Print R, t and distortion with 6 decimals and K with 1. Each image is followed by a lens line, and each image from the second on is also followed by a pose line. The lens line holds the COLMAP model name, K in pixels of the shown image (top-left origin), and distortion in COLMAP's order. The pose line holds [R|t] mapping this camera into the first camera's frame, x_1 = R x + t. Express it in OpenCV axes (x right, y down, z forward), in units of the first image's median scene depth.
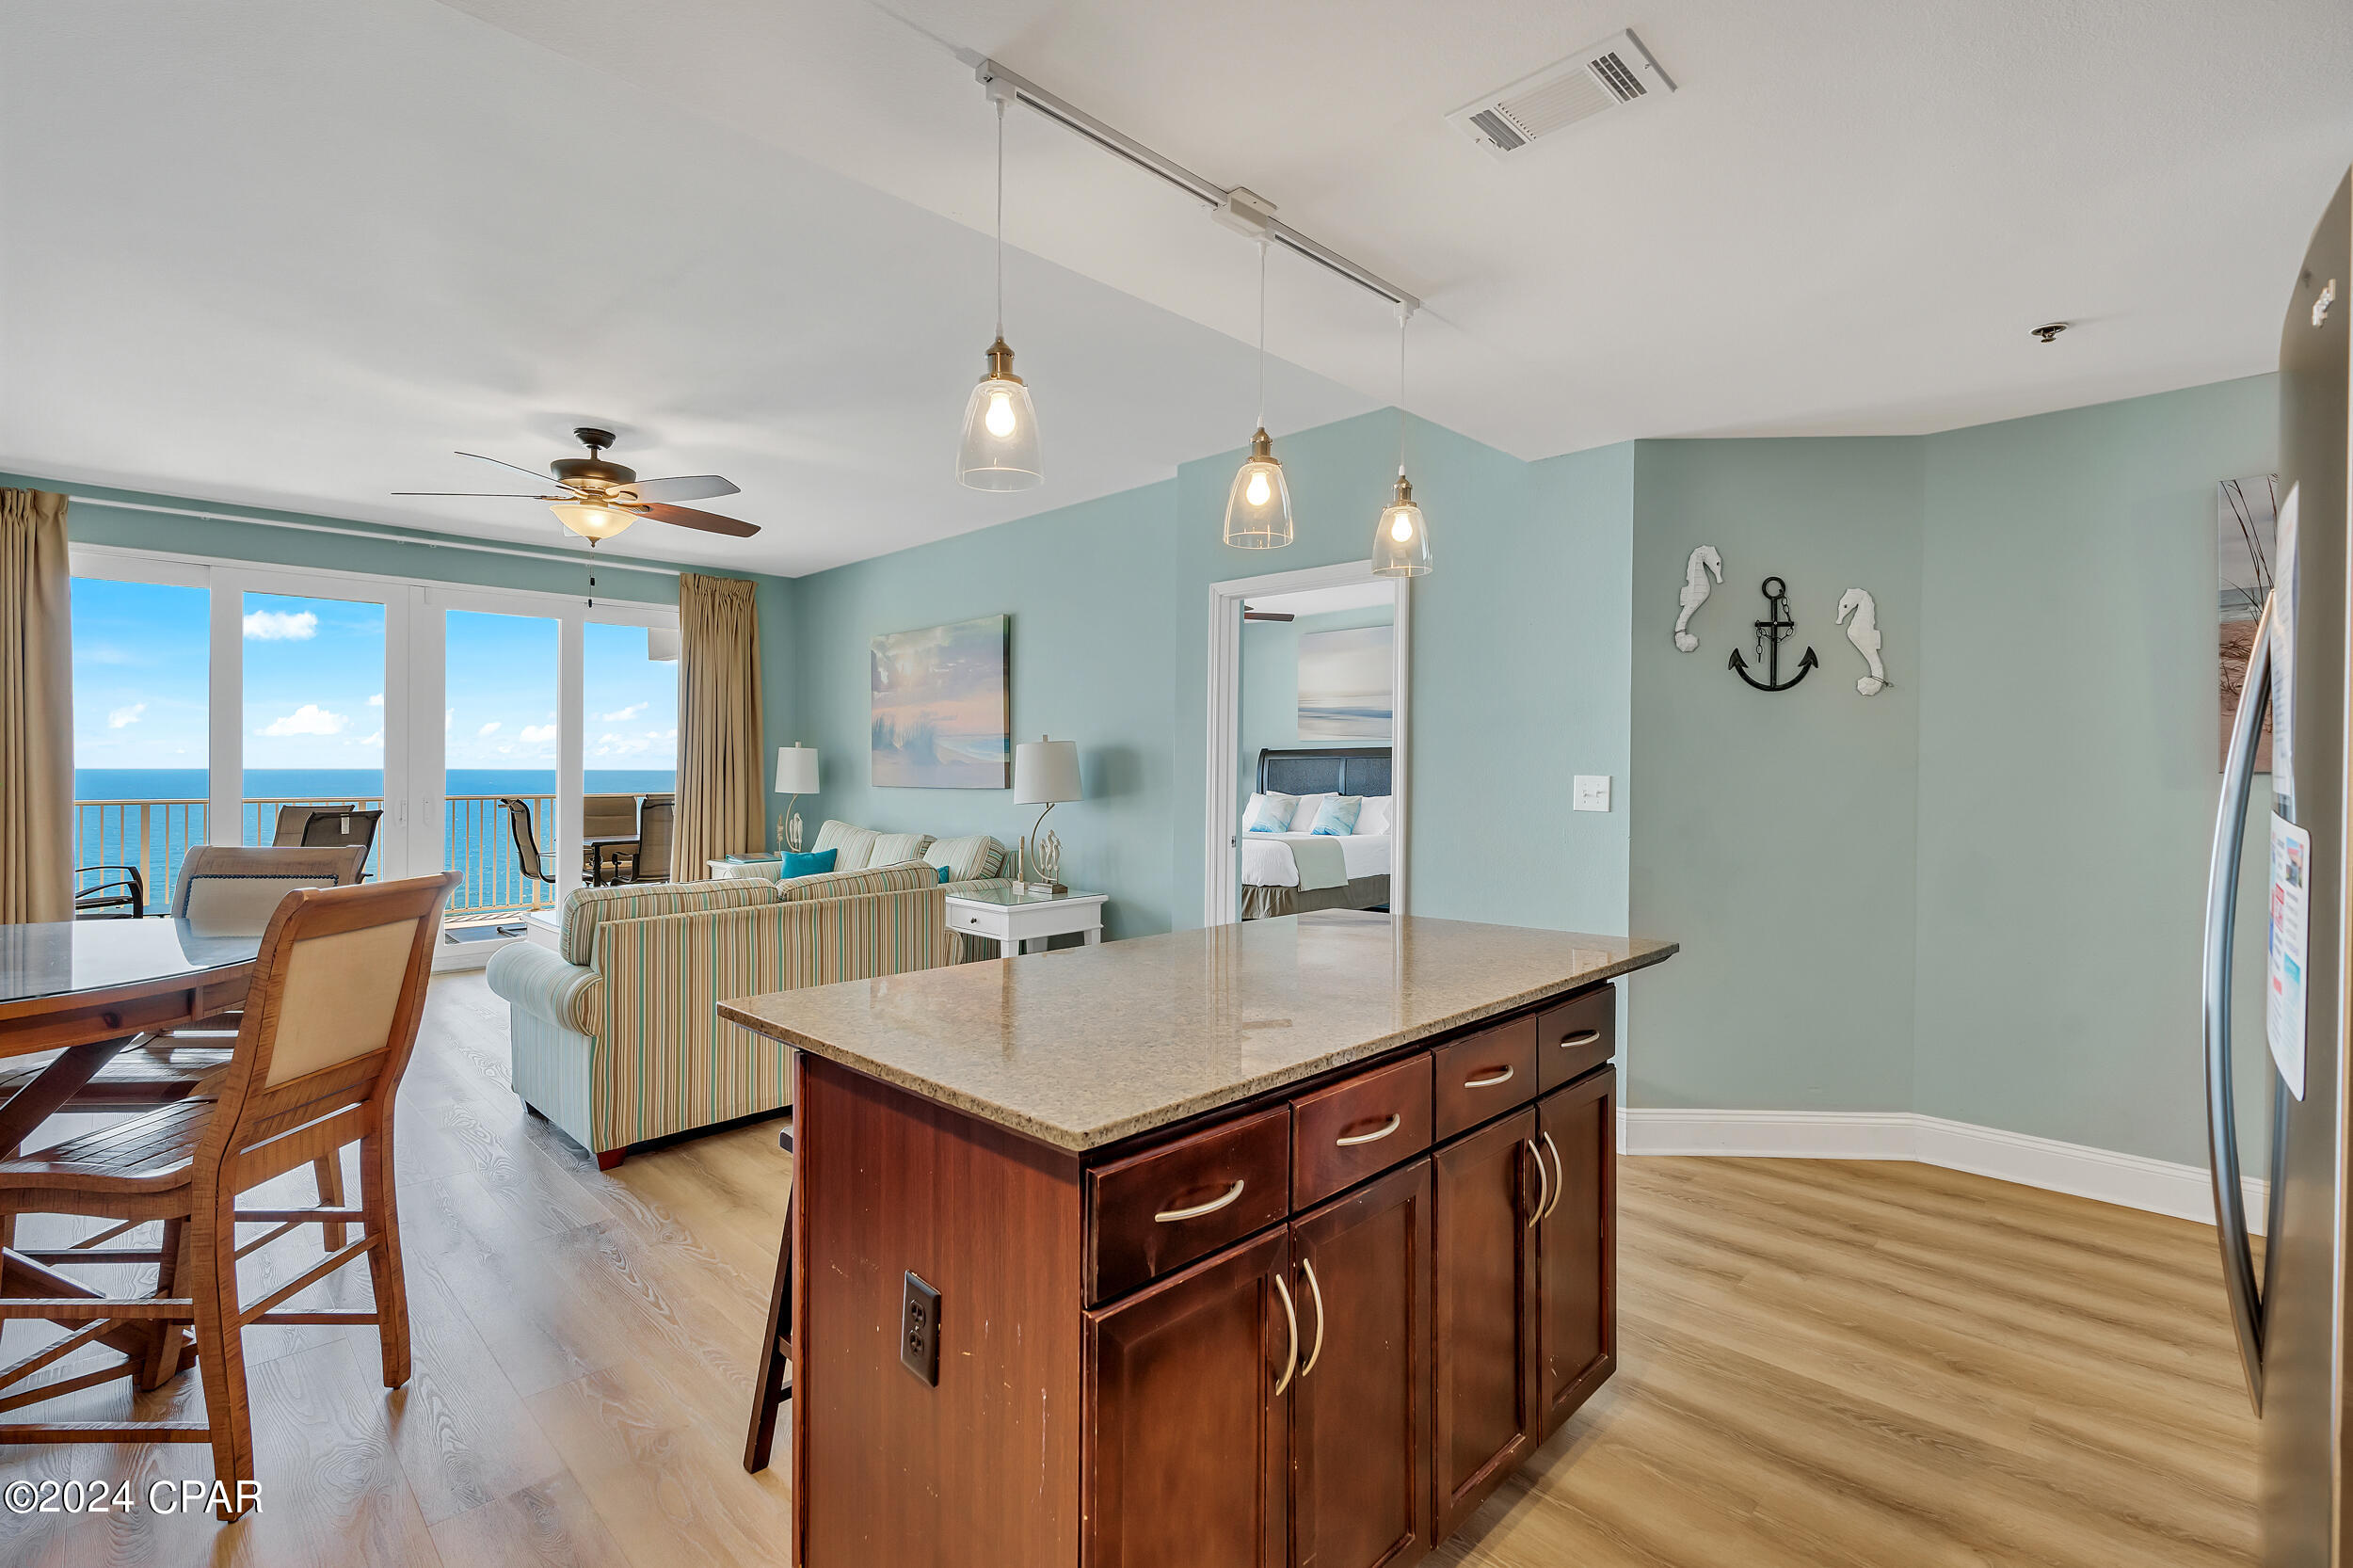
lens RADIAL K [[1058.7, 0, 1140.3], [0, 1058.7, 753.5], [0, 0, 1]] dist [-0.012170, 0.004378]
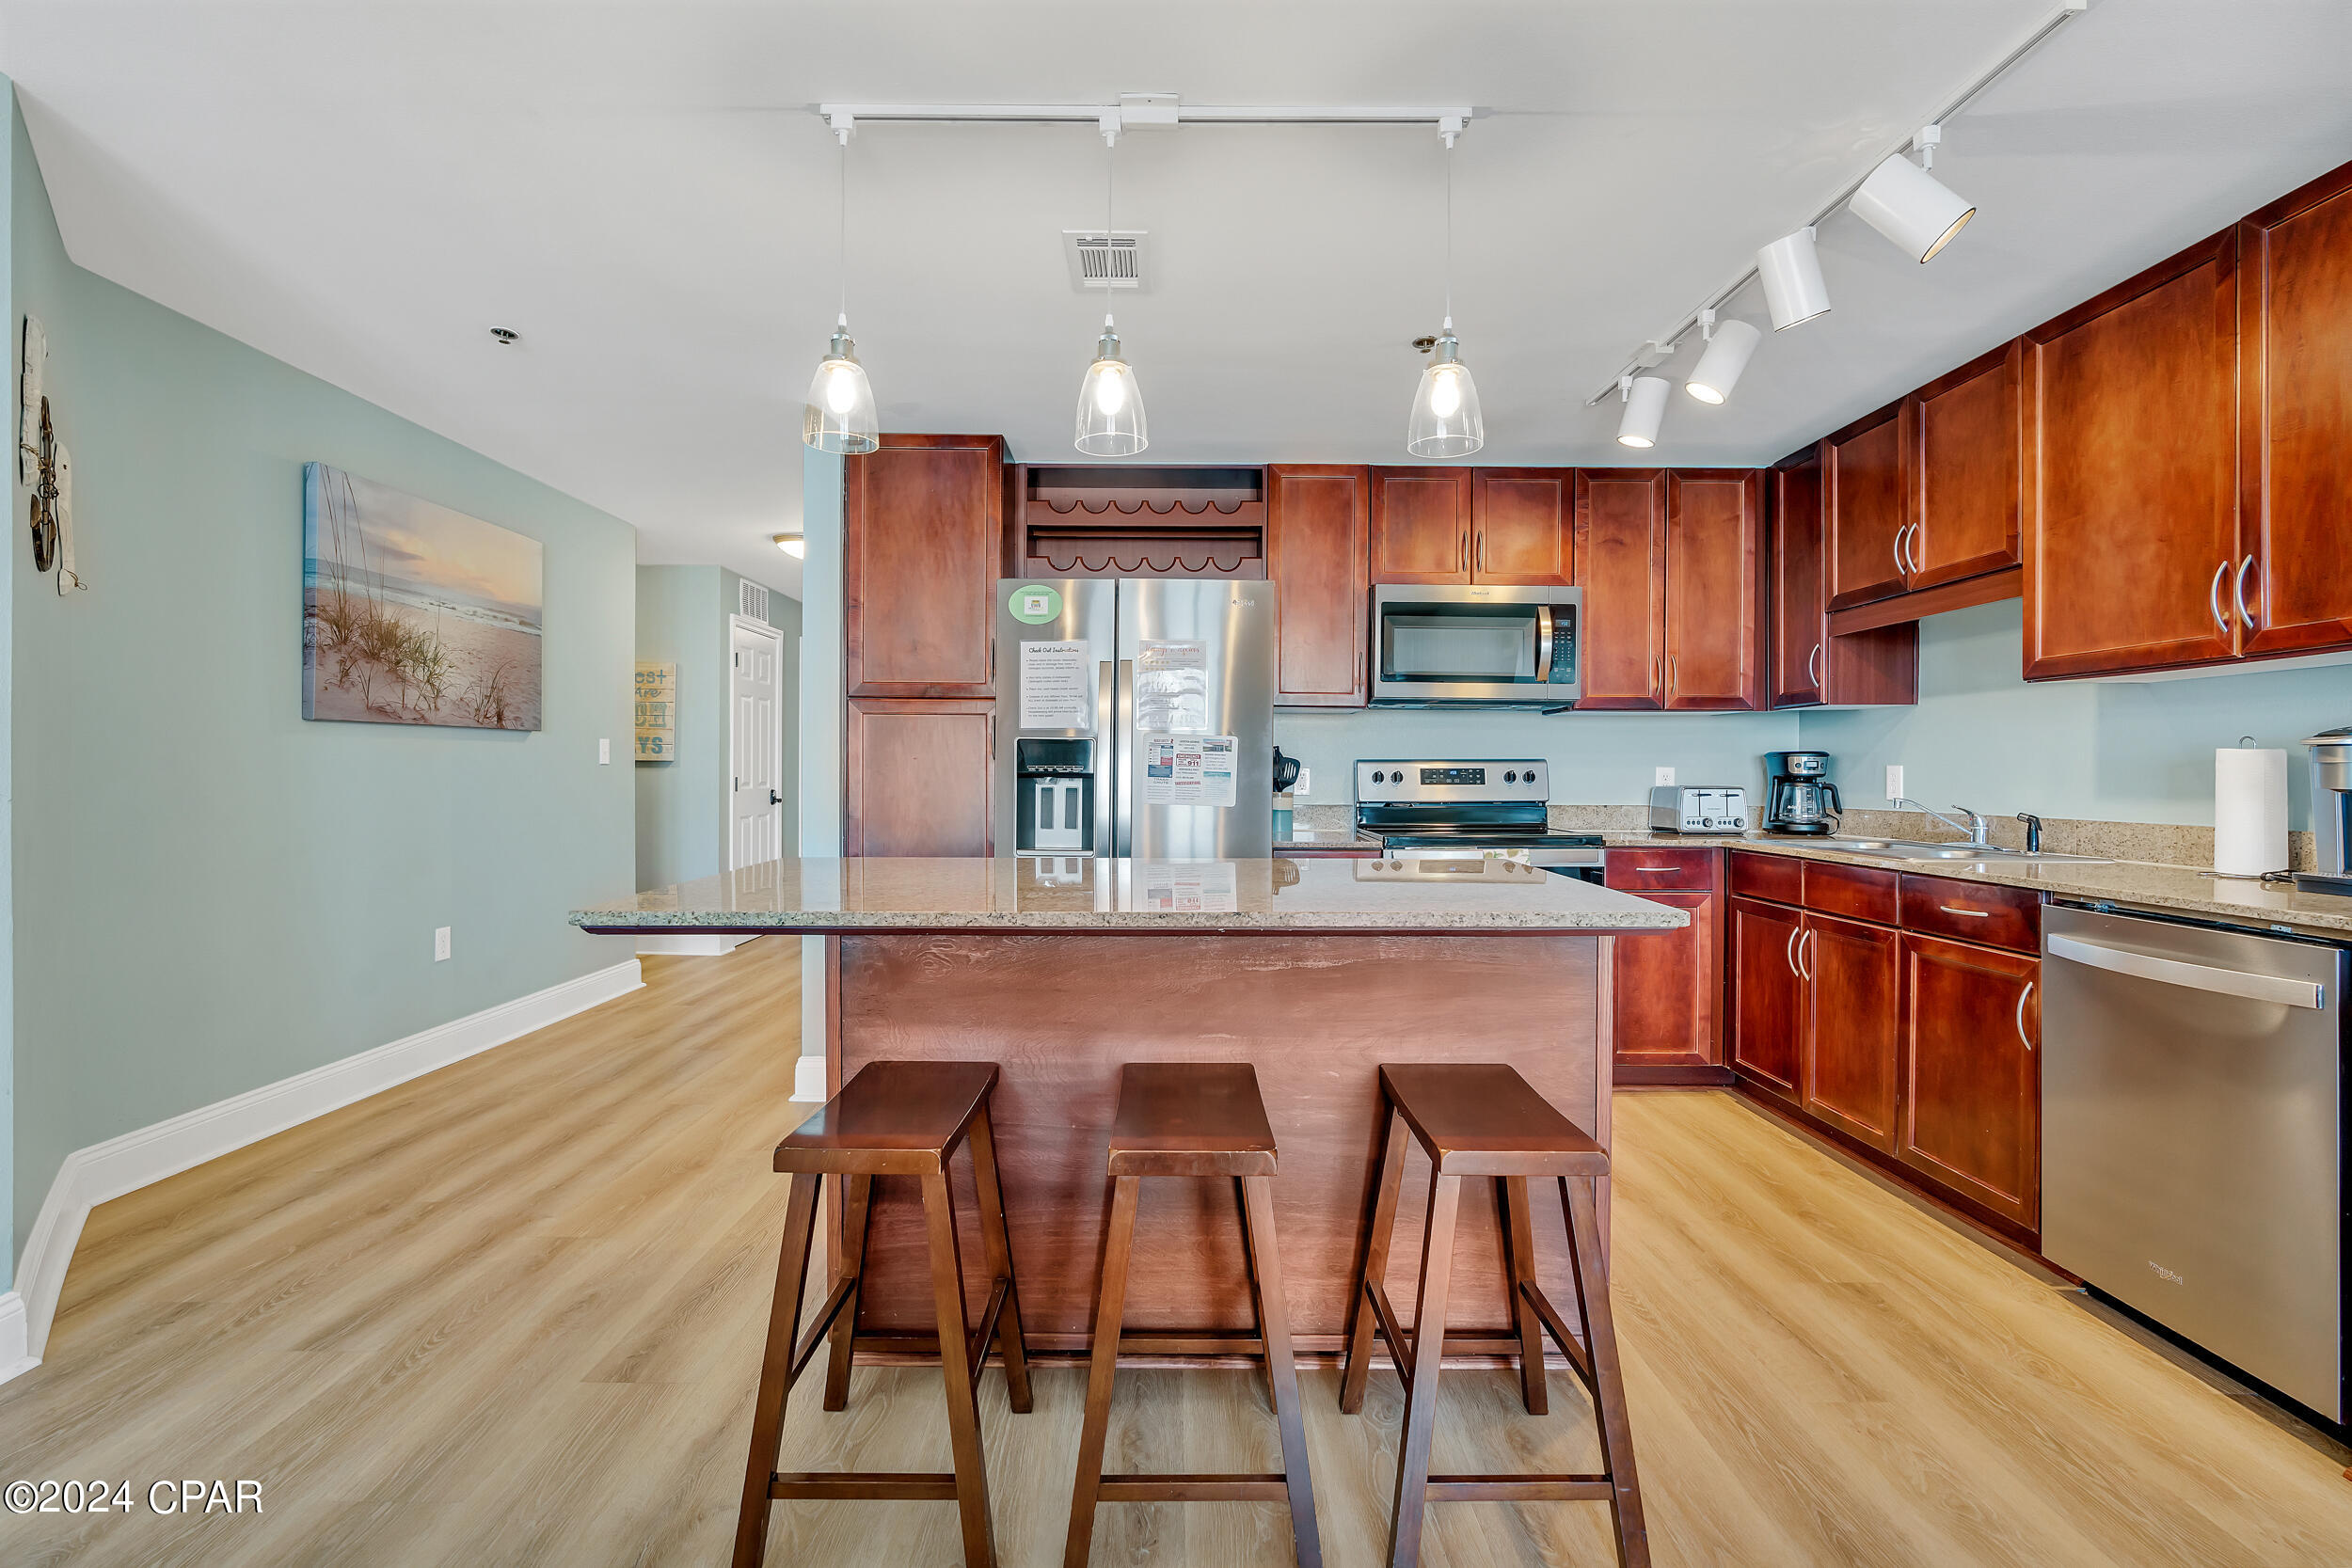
lens RADIAL K [[1058.2, 0, 1173.0], [0, 1058.2, 778.2], [0, 0, 1]] dist [-0.012170, 0.004378]
pose [[-0.705305, -0.007589, 0.708863, -0.222702], [-0.013422, 0.999906, -0.002649, 0.036291], [-0.708777, -0.011382, -0.705341, 0.585632]]
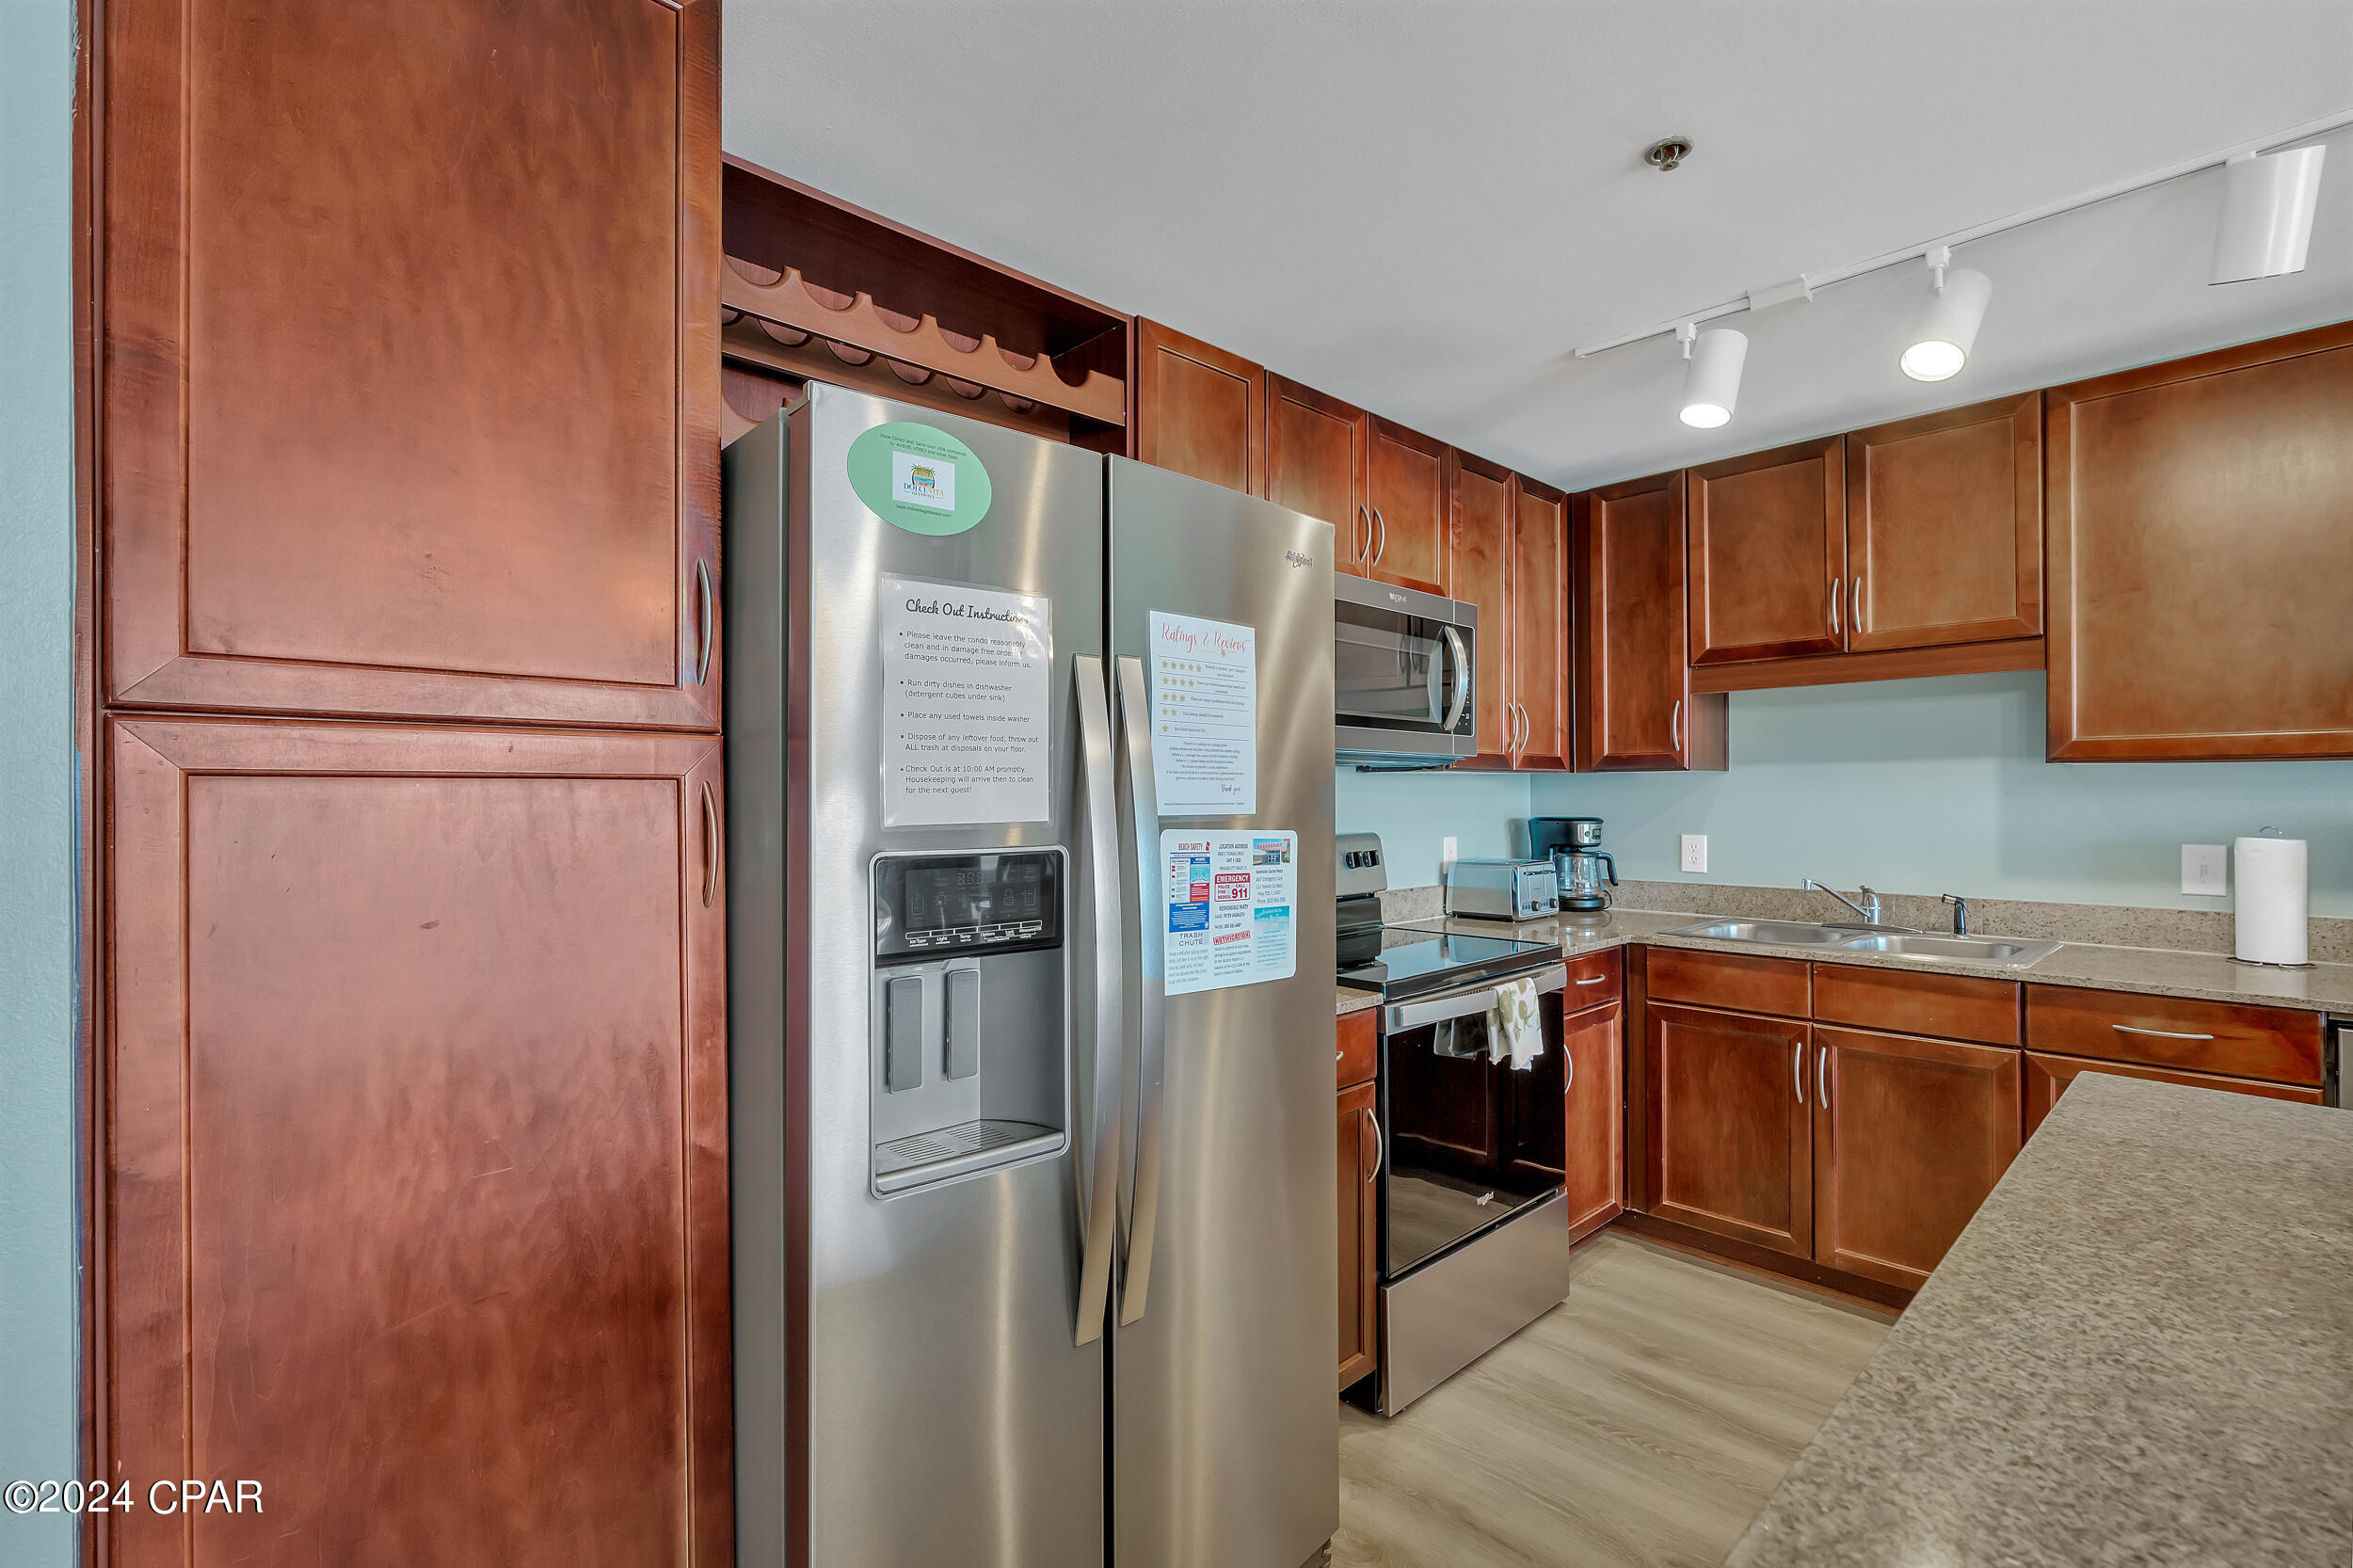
lens RADIAL K [[1058.7, 0, 1183.3], [0, 1058.7, 787.8], [0, 0, 1]] dist [-0.012170, 0.004378]
pose [[-0.999475, 0.003618, 0.032183, 0.193543], [0.003007, 0.999815, -0.018999, 0.004619], [-0.032246, -0.018892, -0.999301, 0.431853]]
